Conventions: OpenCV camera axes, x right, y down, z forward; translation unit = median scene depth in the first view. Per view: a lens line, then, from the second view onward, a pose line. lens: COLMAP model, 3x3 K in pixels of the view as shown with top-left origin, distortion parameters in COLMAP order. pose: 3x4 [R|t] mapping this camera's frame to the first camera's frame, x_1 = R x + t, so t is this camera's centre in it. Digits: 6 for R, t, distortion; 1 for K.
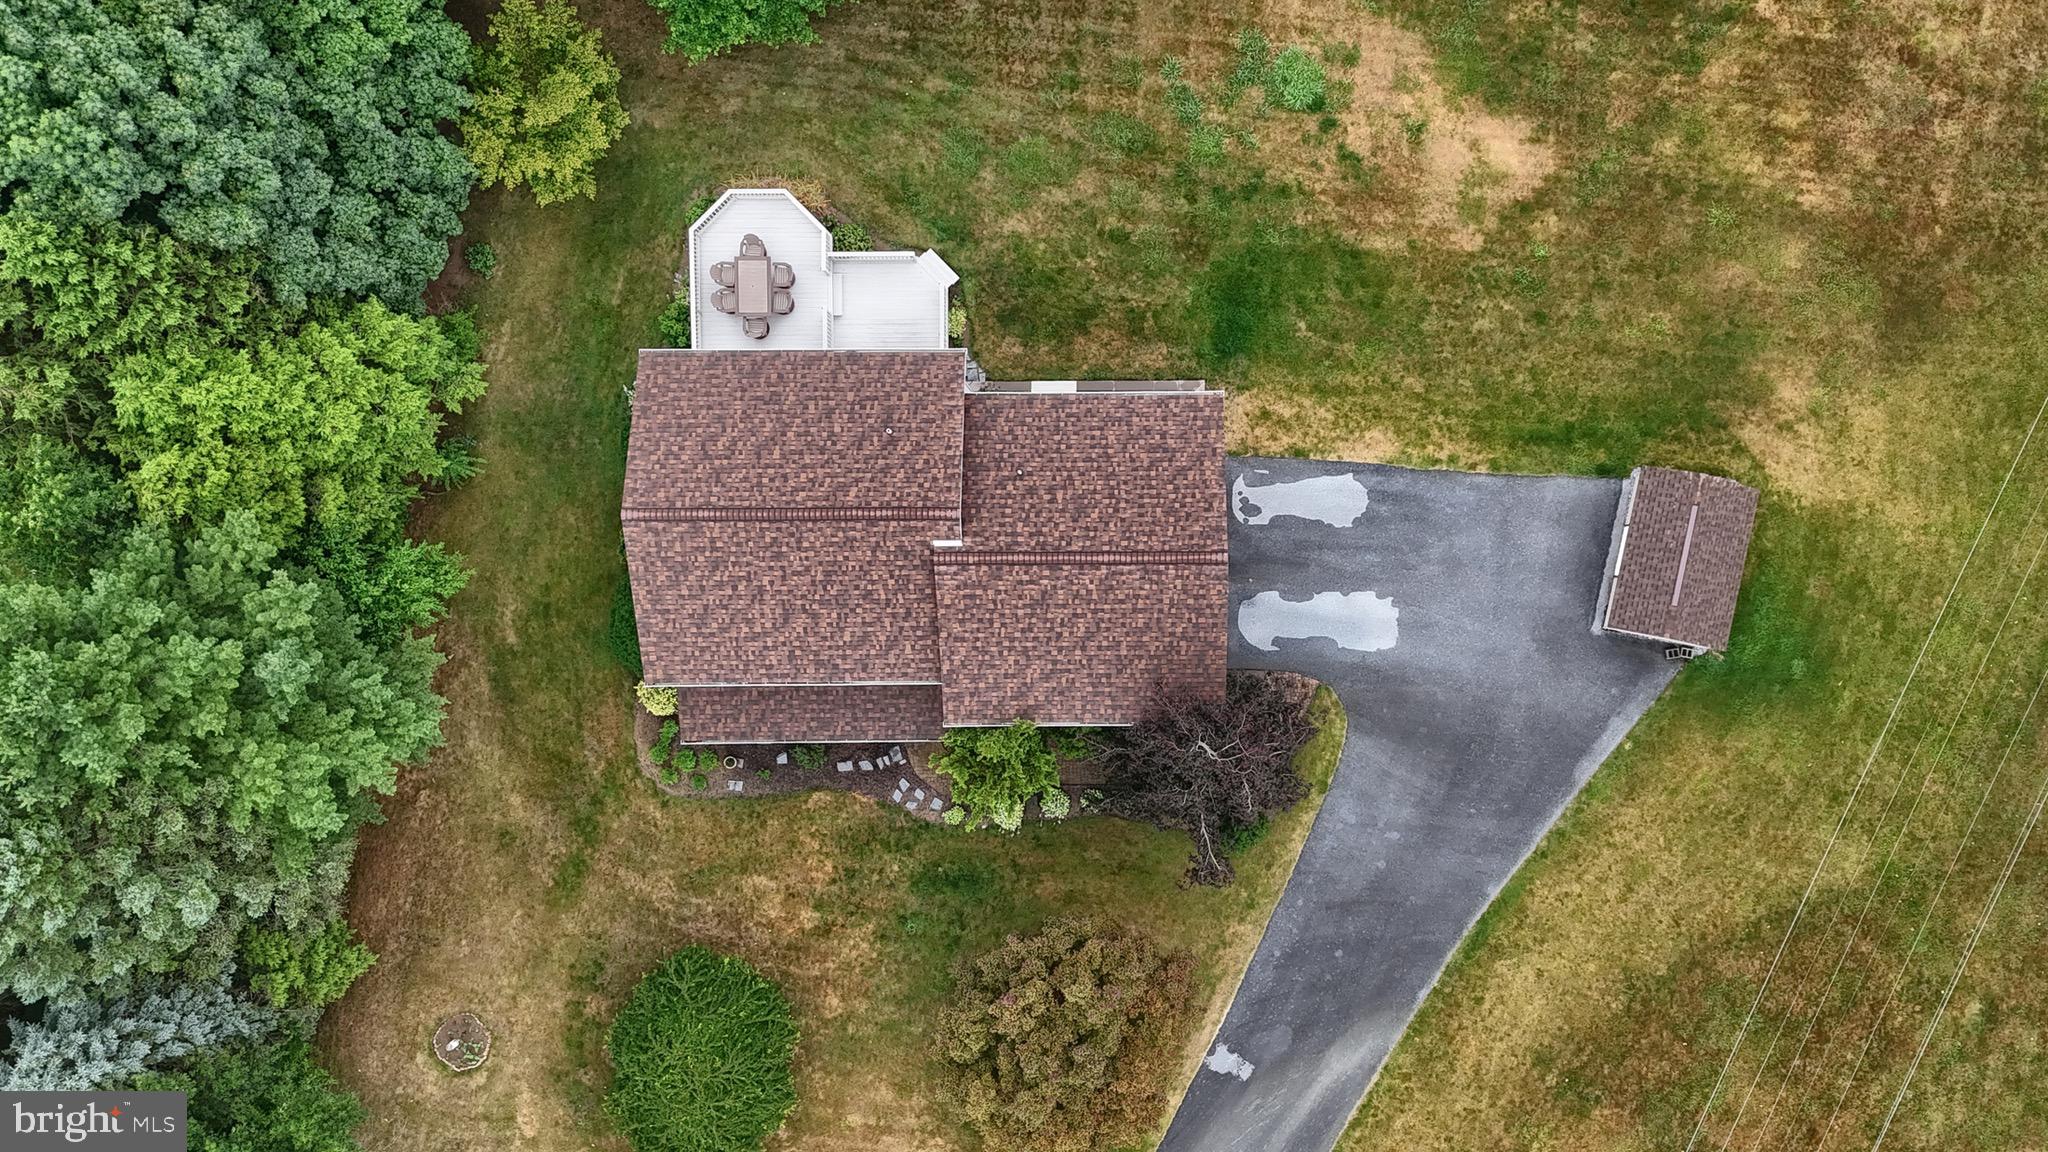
lens RADIAL K [[1680.1, 0, 1095.3], [0, 1680.1, 593.5], [0, 0, 1]] dist [0.102324, -0.106860]
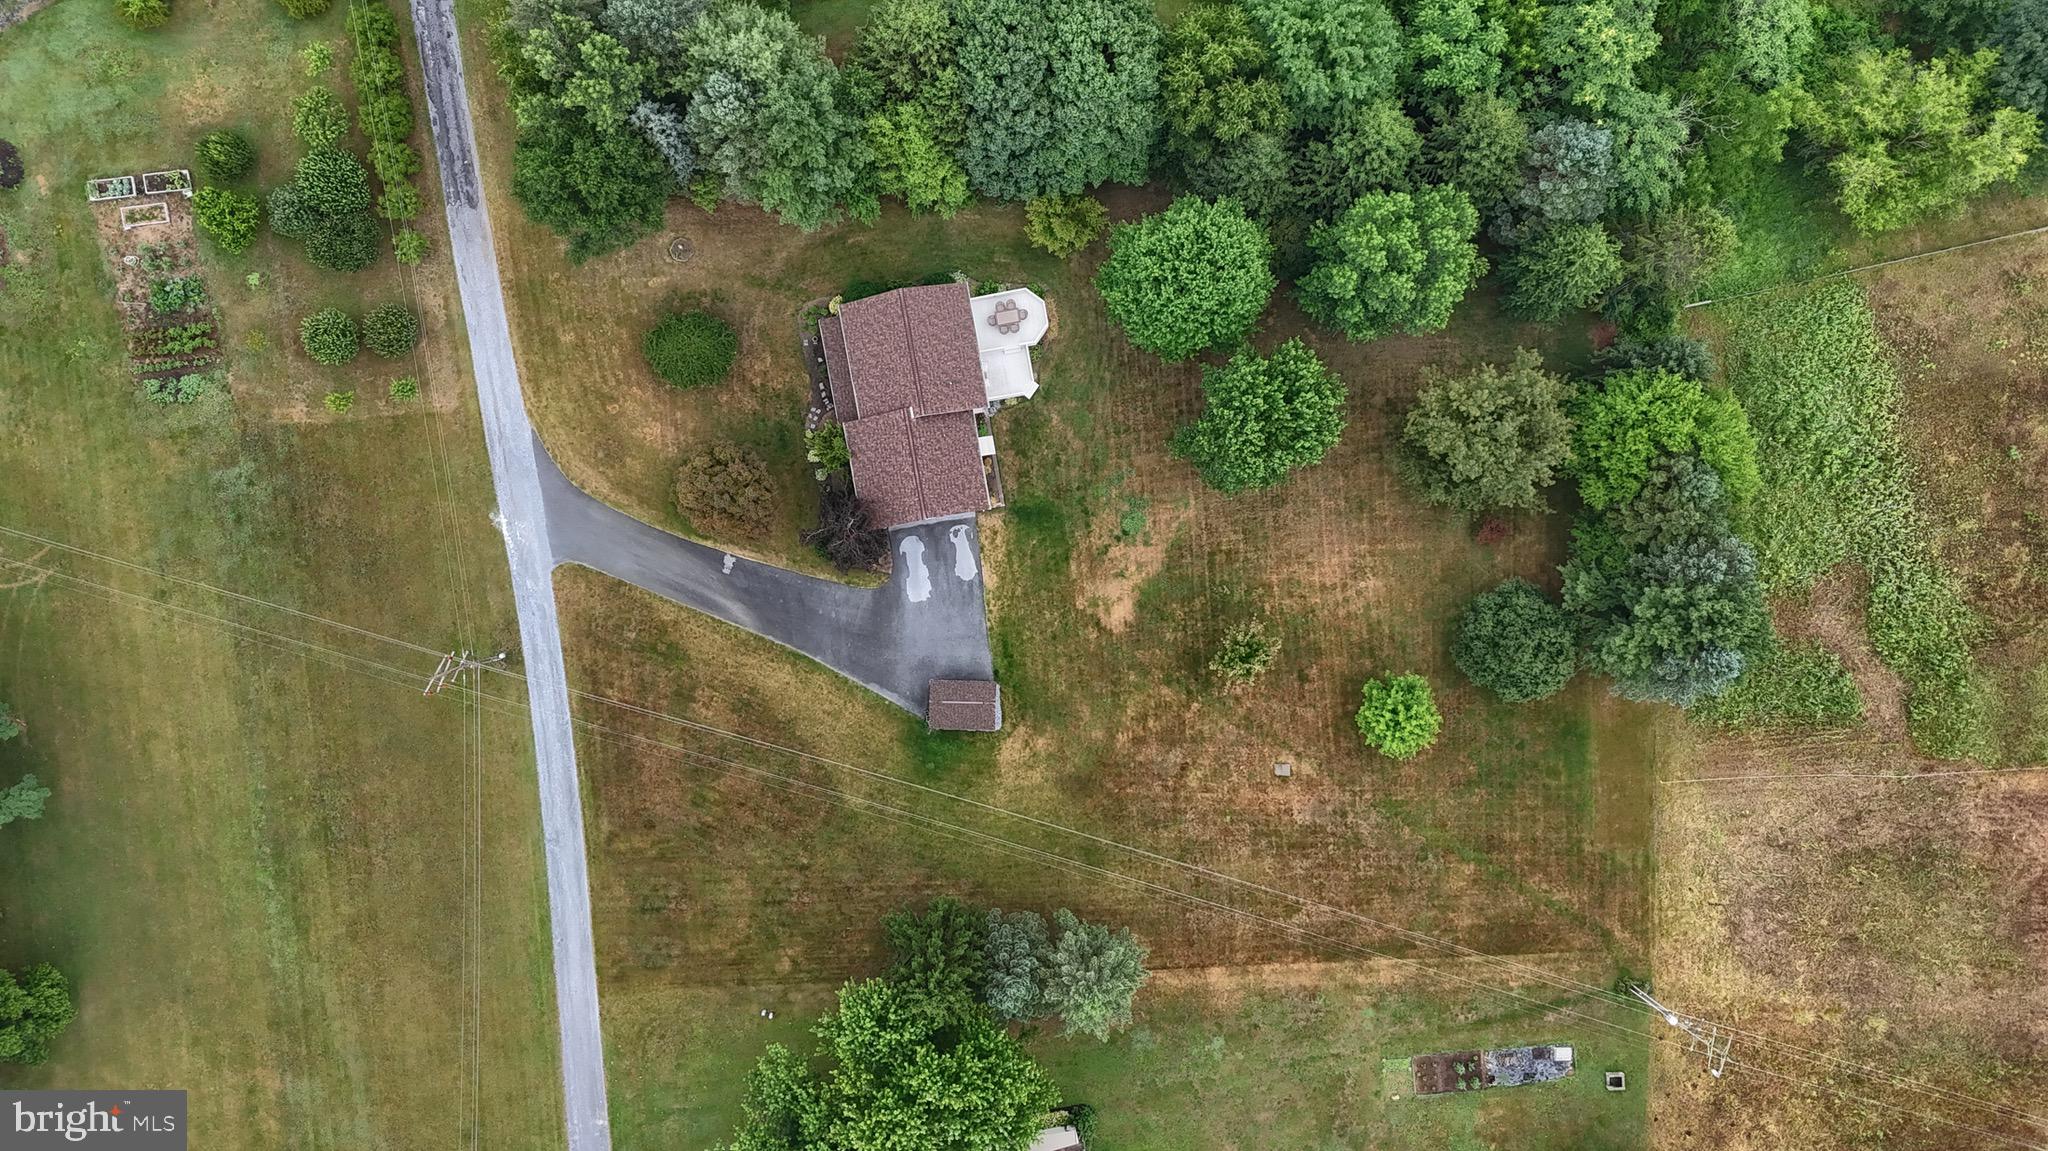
lens RADIAL K [[1680.1, 0, 1095.3], [0, 1680.1, 593.0], [0, 0, 1]] dist [0.102324, -0.106860]
pose [[0.170485, 0.985243, 0.015226, 0.174291], [-0.985220, 0.170701, -0.014213, -0.199589], [-0.016602, -0.012578, 0.999783, -1.432977]]
